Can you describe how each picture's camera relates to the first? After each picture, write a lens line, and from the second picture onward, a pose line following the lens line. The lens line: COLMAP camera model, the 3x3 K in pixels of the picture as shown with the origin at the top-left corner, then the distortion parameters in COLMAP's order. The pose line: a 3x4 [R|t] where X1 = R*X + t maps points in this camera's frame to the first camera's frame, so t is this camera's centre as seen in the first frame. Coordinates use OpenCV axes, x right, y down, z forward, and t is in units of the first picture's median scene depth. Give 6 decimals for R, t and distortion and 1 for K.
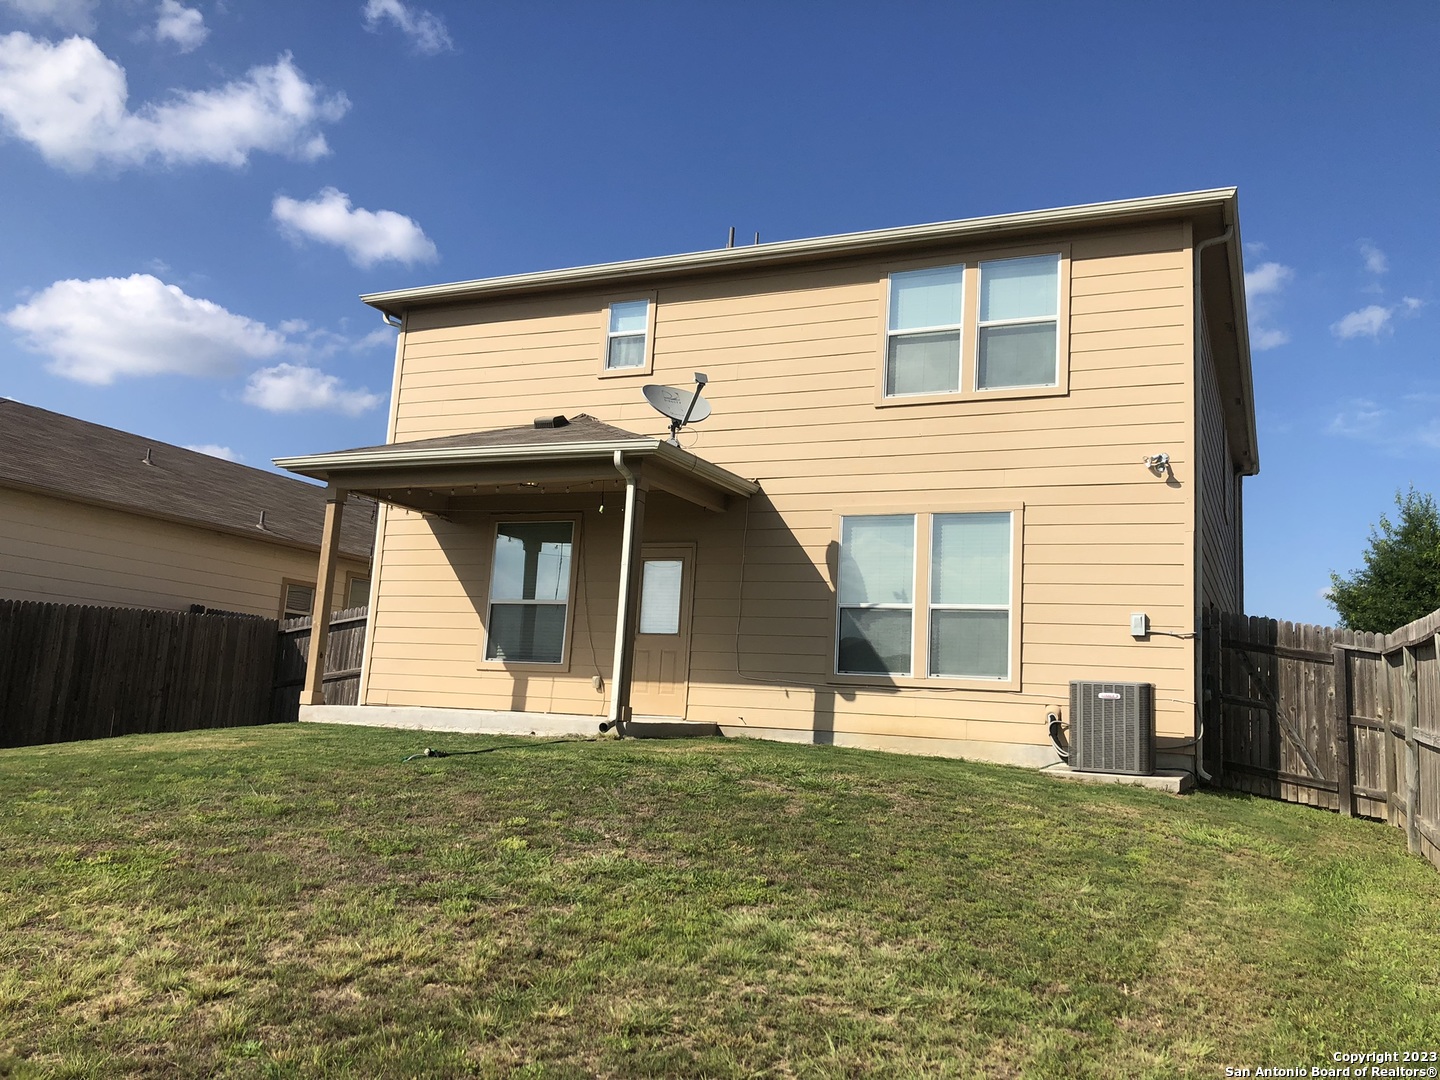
lens RADIAL K [[1178.2, 0, 718.8], [0, 1178.2, 512.0], [0, 0, 1]] dist [0.000396, -0.006063]
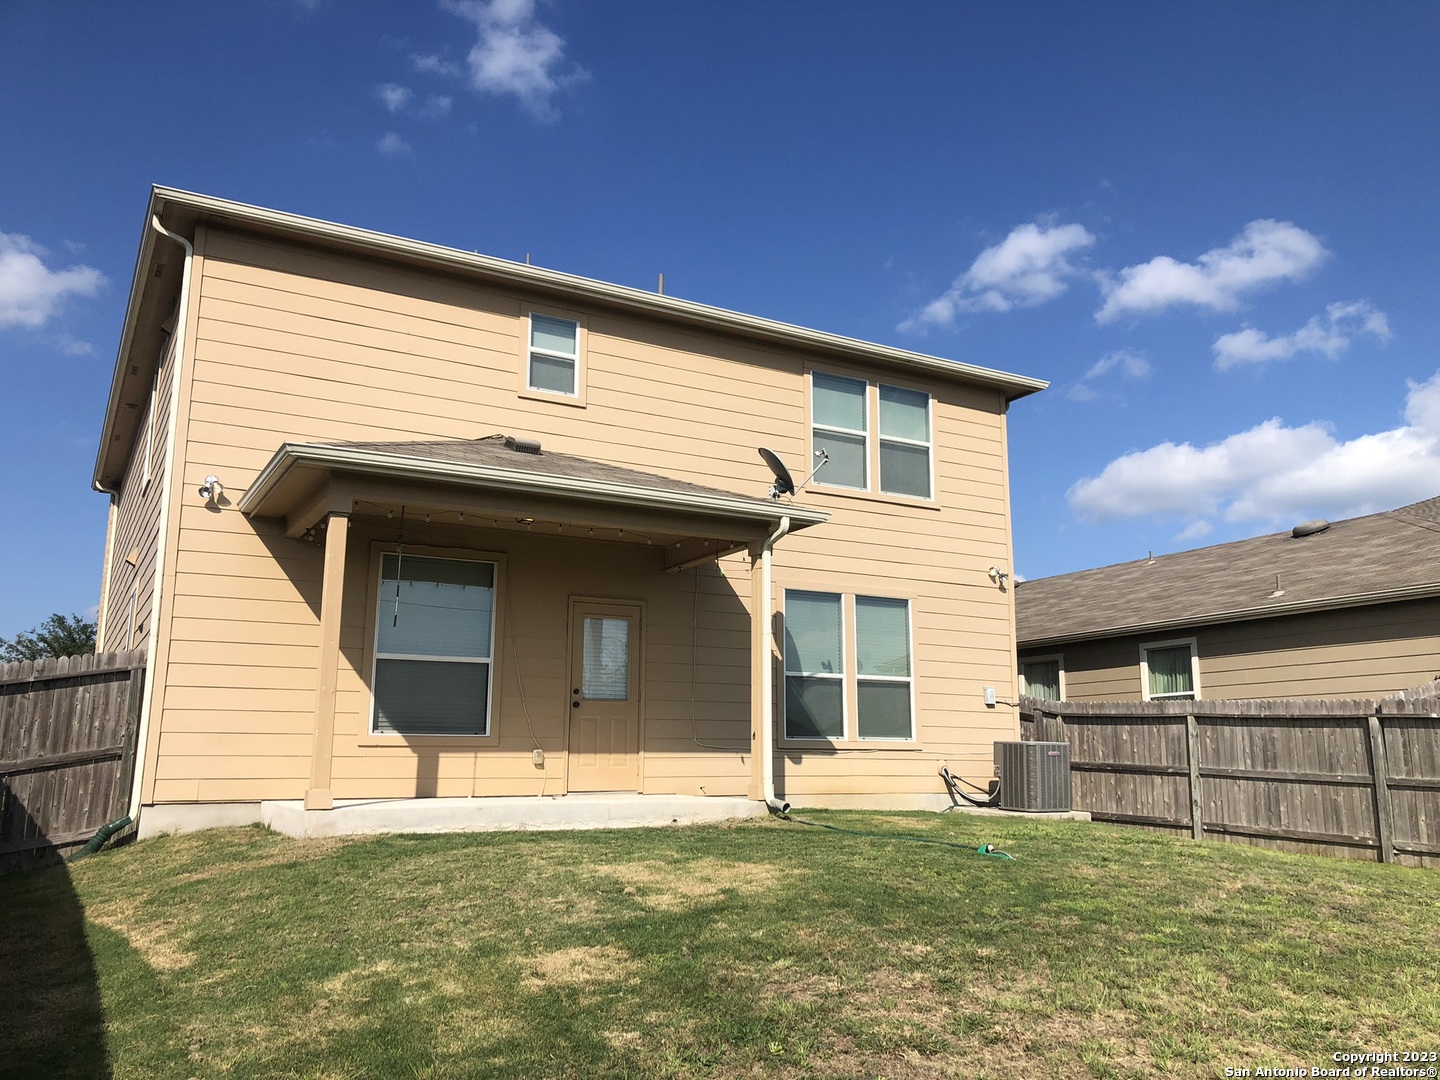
lens RADIAL K [[1184.0, 0, 720.0], [0, 1184.0, 540.0], [0, 0, 1]] dist [0.057468, -0.070774]
pose [[0.575304, 0.101070, 0.811671, -0.819278], [-0.106695, 0.993131, -0.048041, 0.017102], [-0.810951, -0.058963, 0.582135, 0.436890]]
